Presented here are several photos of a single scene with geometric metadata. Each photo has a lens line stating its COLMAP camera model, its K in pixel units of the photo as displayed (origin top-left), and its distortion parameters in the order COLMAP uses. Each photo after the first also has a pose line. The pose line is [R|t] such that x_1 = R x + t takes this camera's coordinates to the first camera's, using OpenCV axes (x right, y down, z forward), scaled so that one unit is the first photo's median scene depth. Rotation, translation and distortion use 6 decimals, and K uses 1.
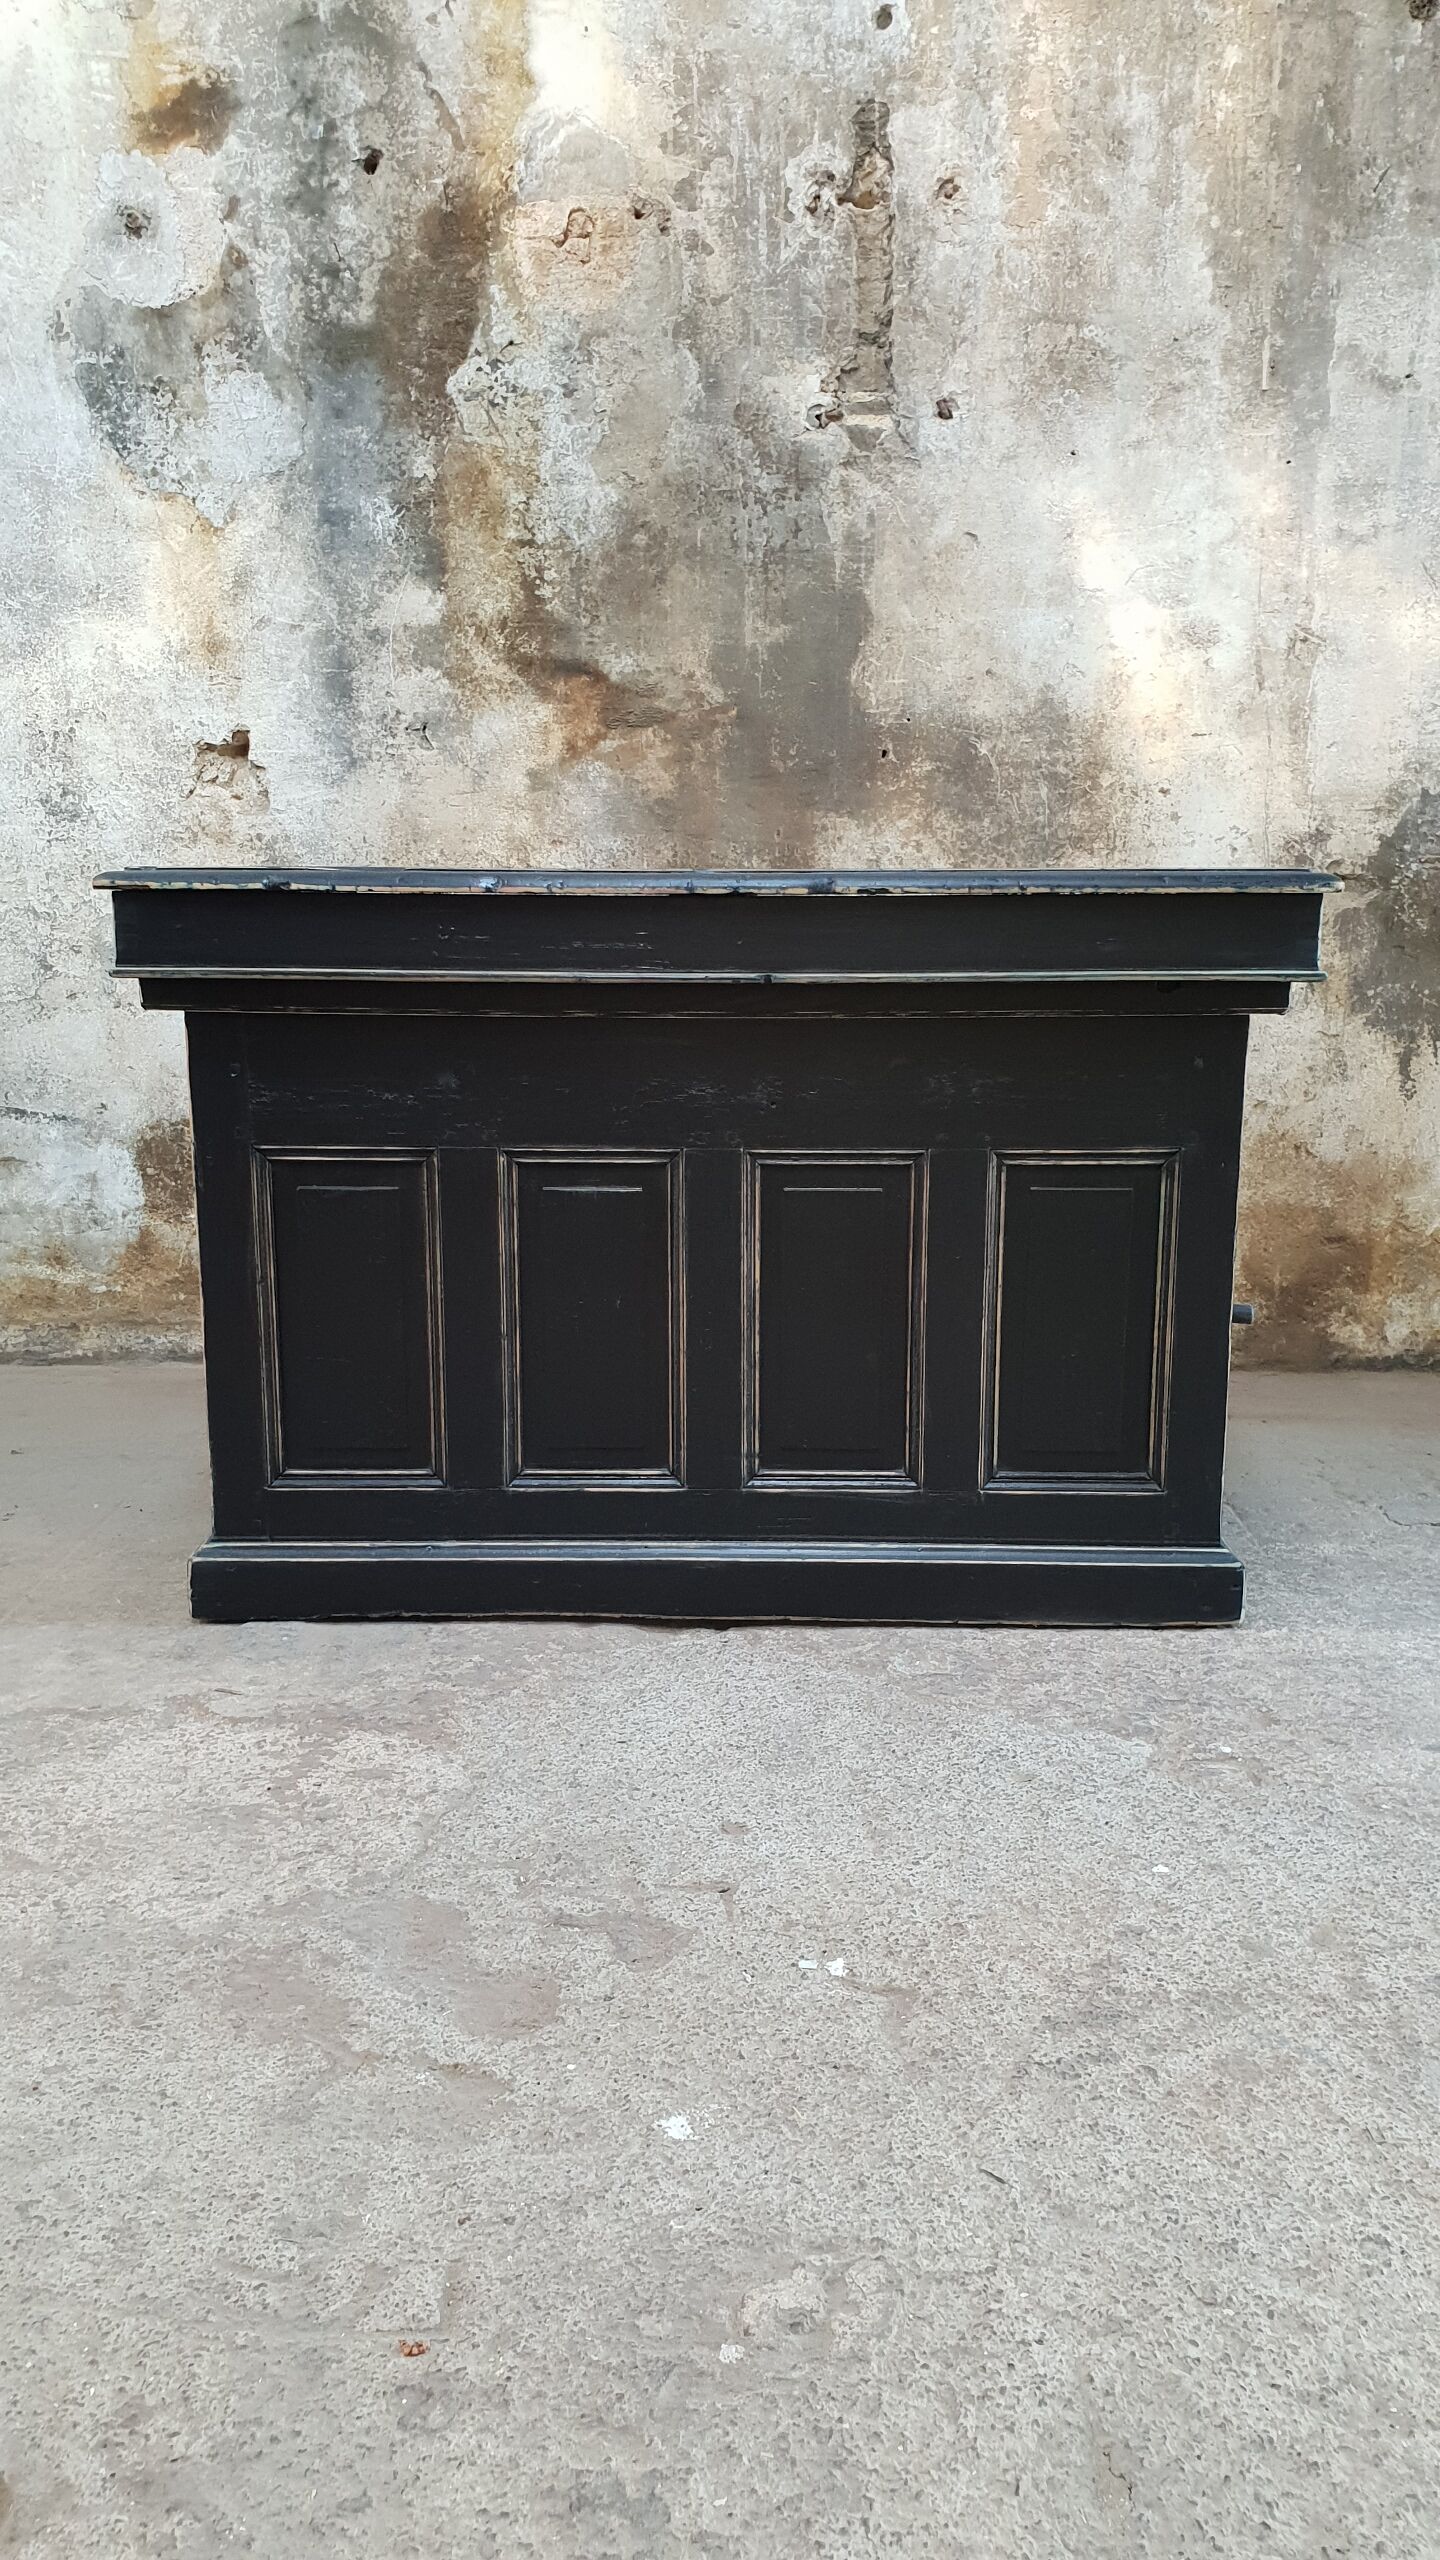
lens RADIAL K [[2023.5, 0, 747.8], [0, 2023.5, 1274.2], [0, 0, 1]] dist [-0.019024, 0.042504]
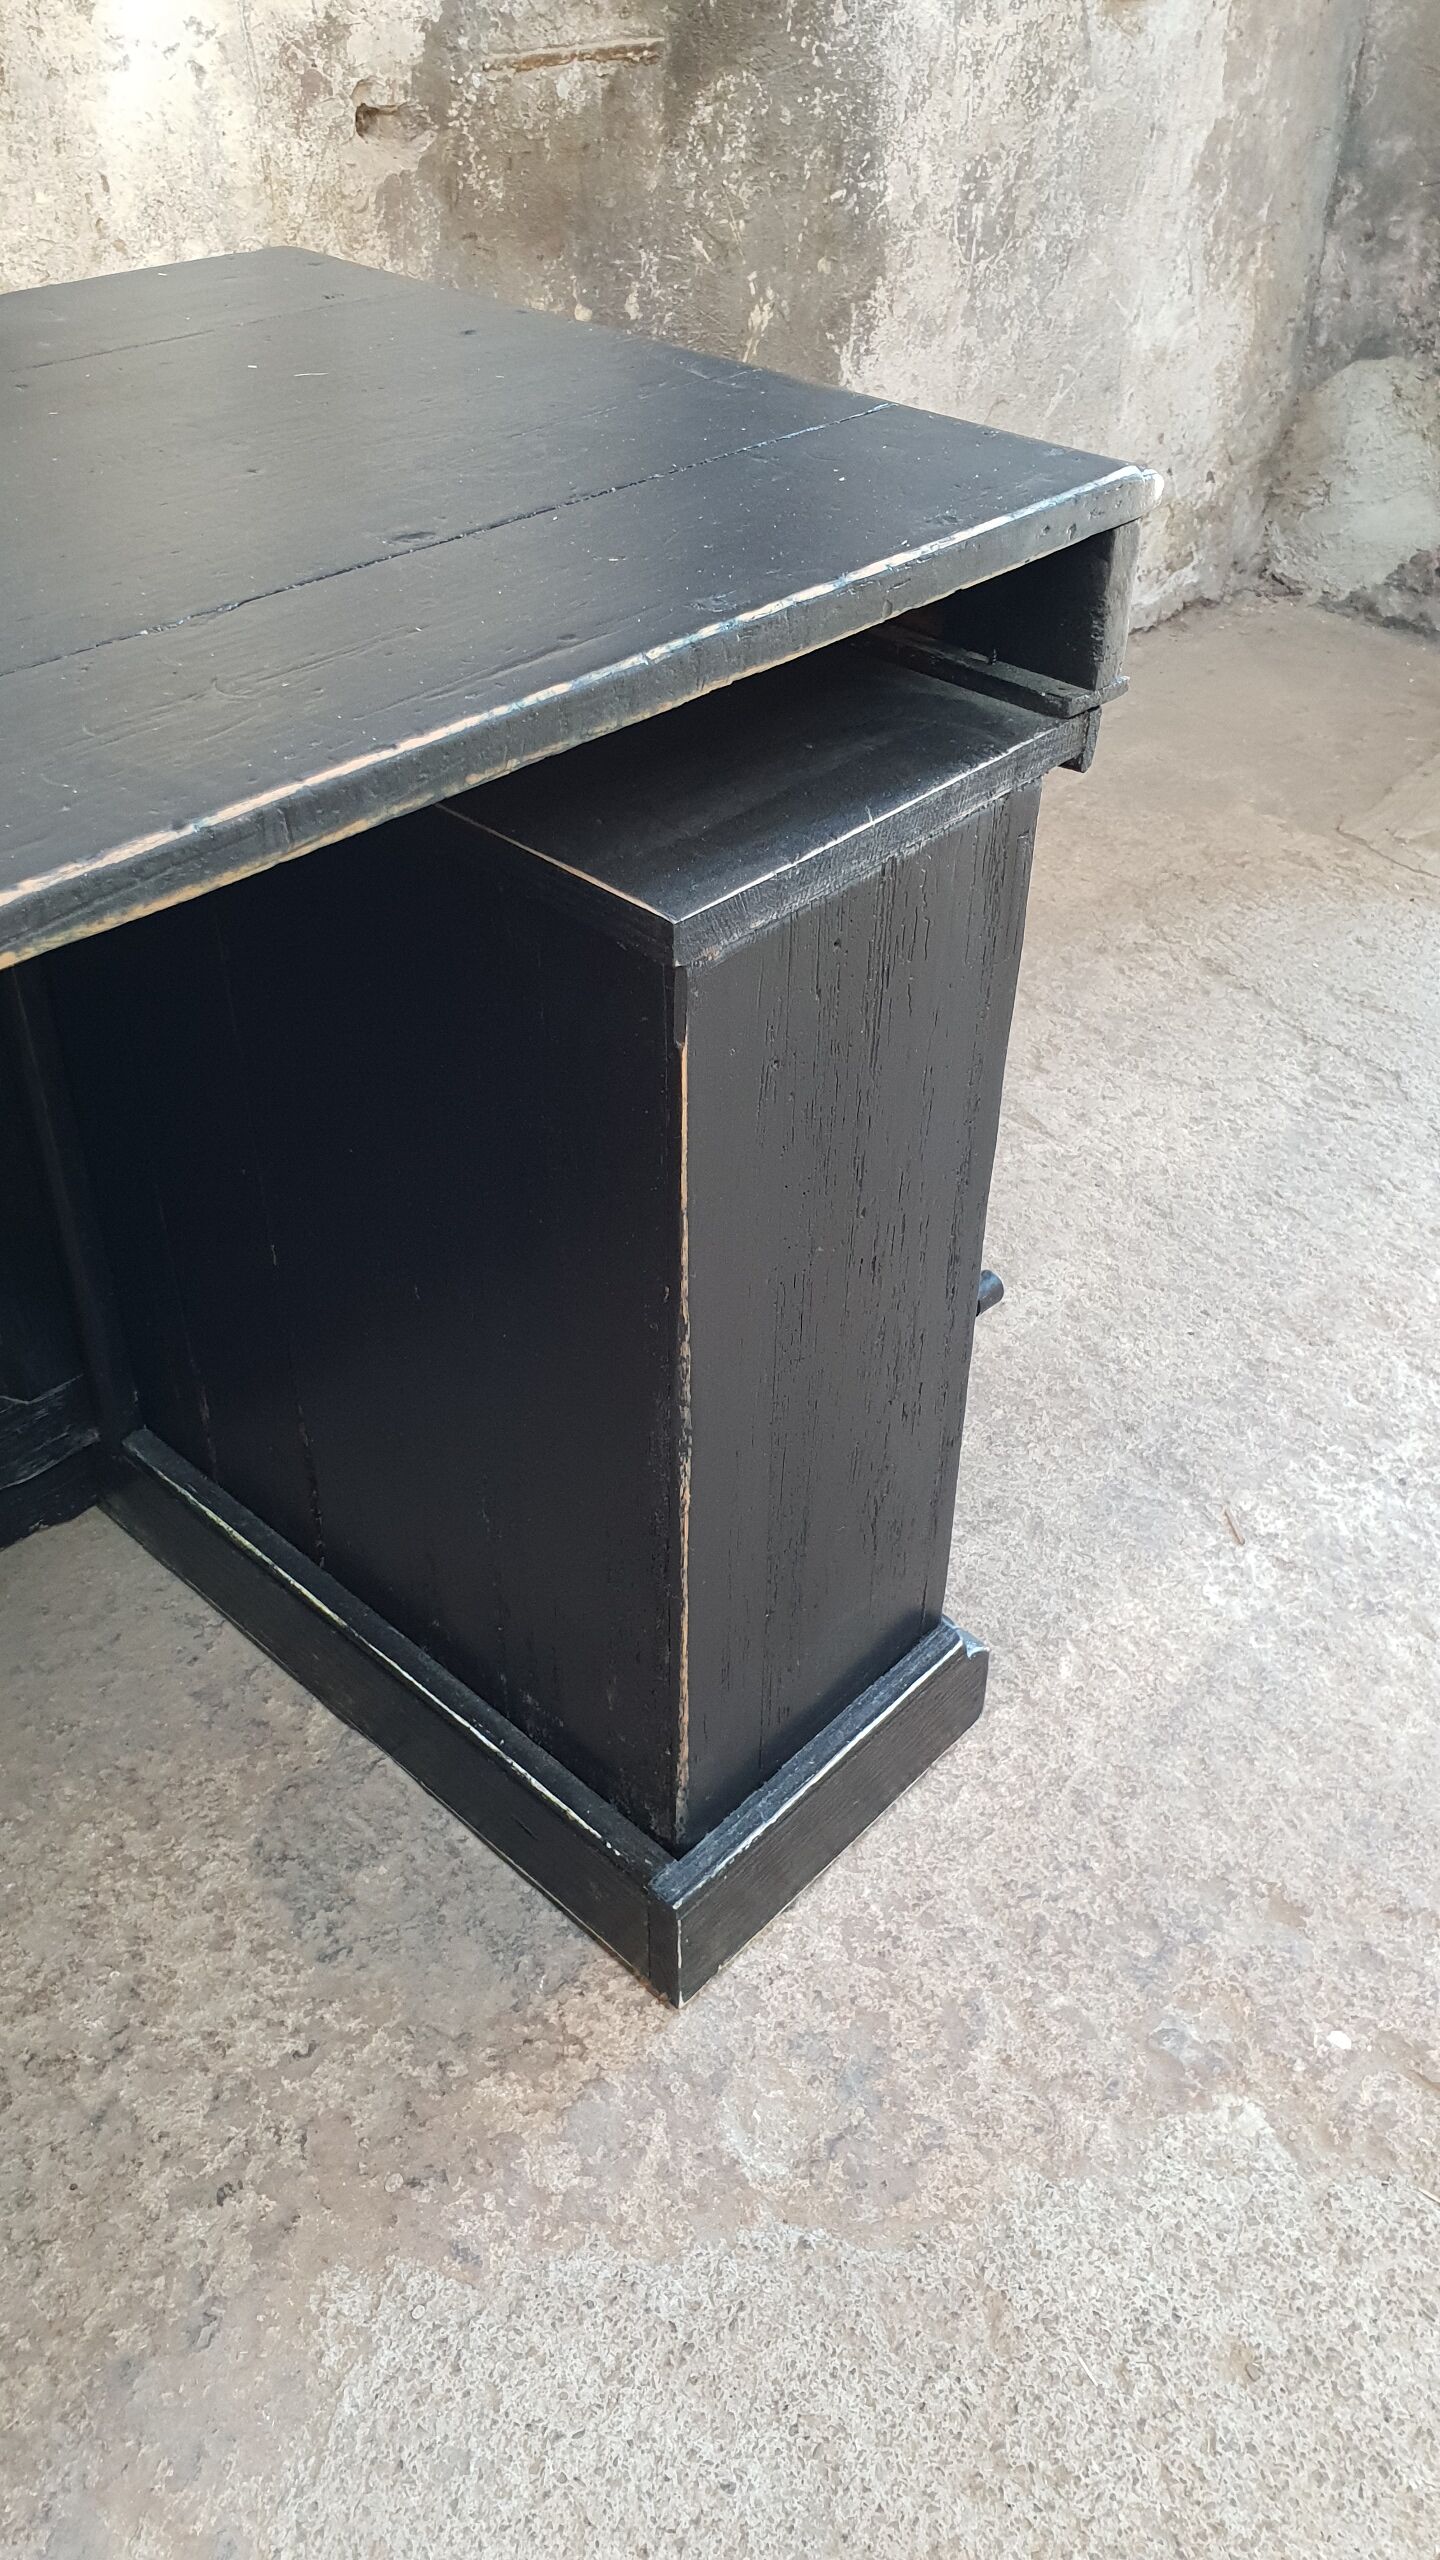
lens RADIAL K [[2023.5, 0, 742.6], [0, 2023.5, 1252.1], [0, 0, 1]] dist [-0.019024, 0.042504]
pose [[0.683014, -0.432936, 0.588267, -0.097220], [0.117532, 0.860048, 0.496492, -0.196594], [-0.720887, -0.269971, 0.638308, 0.509135]]
